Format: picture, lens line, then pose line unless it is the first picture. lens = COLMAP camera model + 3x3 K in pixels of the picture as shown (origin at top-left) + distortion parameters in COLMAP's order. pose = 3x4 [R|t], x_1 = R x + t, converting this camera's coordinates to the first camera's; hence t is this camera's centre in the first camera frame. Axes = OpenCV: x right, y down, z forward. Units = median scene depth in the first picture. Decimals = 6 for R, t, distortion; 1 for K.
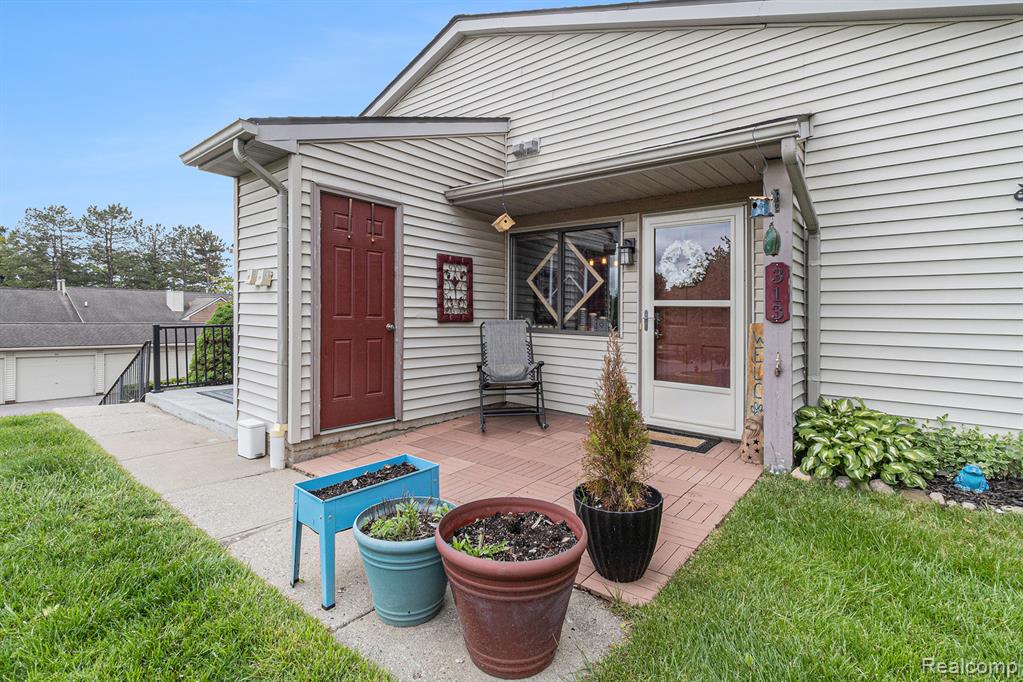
lens RADIAL K [[480.4, 0, 483.2], [0, 480.4, 305.2], [0, 0, 1]] dist [-0.001773, 0.001881]
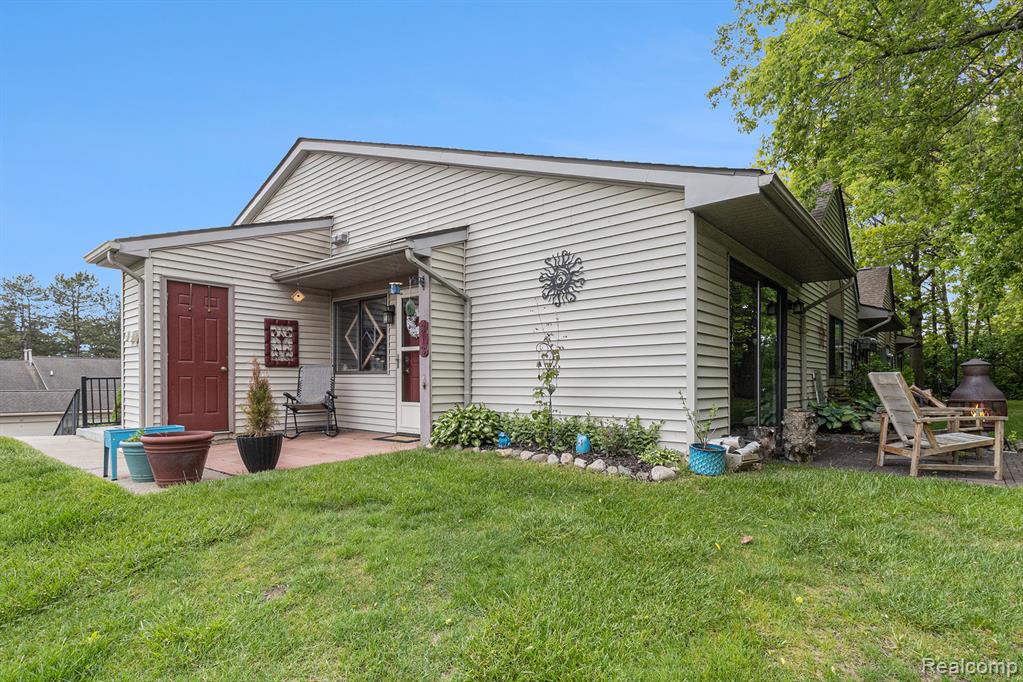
lens RADIAL K [[545.3, 0, 478.6], [0, 545.3, 366.7], [0, 0, 1]] dist [0.000877, -0.002728]
pose [[0.999181, -0.017812, -0.036336, 0.541447], [0.017469, 0.999800, -0.009739, 0.057187], [0.036502, 0.009096, 0.999292, -0.540045]]
